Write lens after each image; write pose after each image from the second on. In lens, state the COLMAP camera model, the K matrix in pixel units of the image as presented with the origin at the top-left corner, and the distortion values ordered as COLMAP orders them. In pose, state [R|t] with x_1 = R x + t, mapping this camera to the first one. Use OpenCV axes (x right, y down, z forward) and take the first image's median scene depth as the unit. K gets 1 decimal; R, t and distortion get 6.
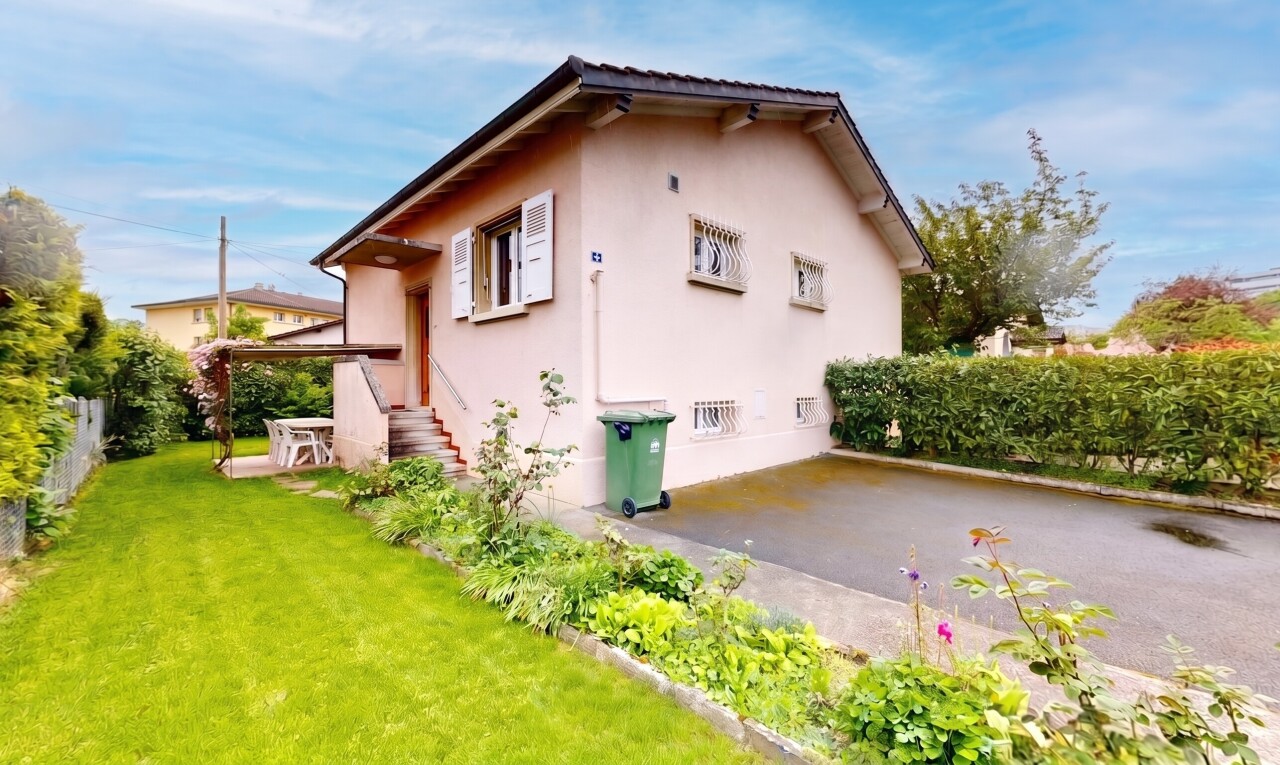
lens RADIAL K [[498.9, 0, 640.4], [0, 498.9, 380.2], [0, 0, 1]] dist [0.001228, 0.000229]
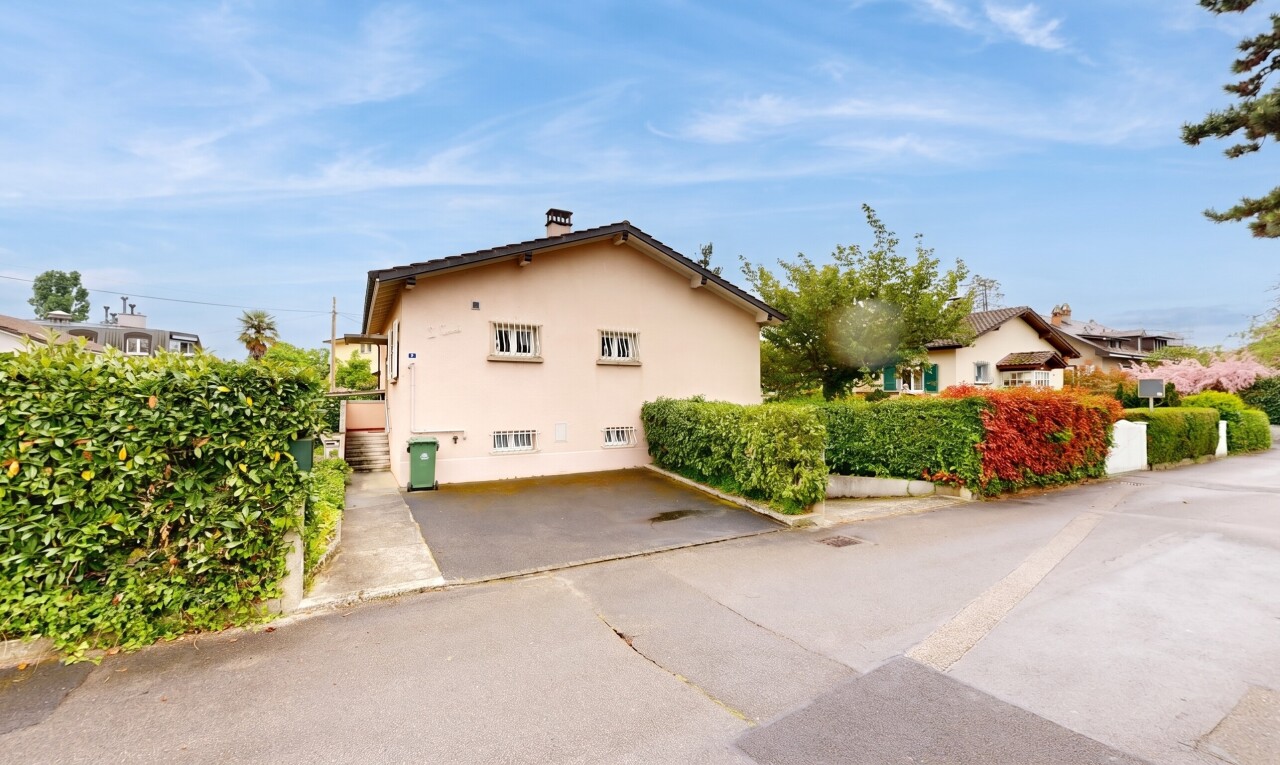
lens RADIAL K [[498.9, 0, 637.6], [0, 498.9, 389.8], [0, 0, 1]] dist [0.001228, 0.000229]
pose [[0.964172, 0.001727, -0.265271, 0.749808], [-0.002038, 0.999998, -0.000898, -0.069612], [0.265268, 0.001406, 0.964174, -0.368809]]
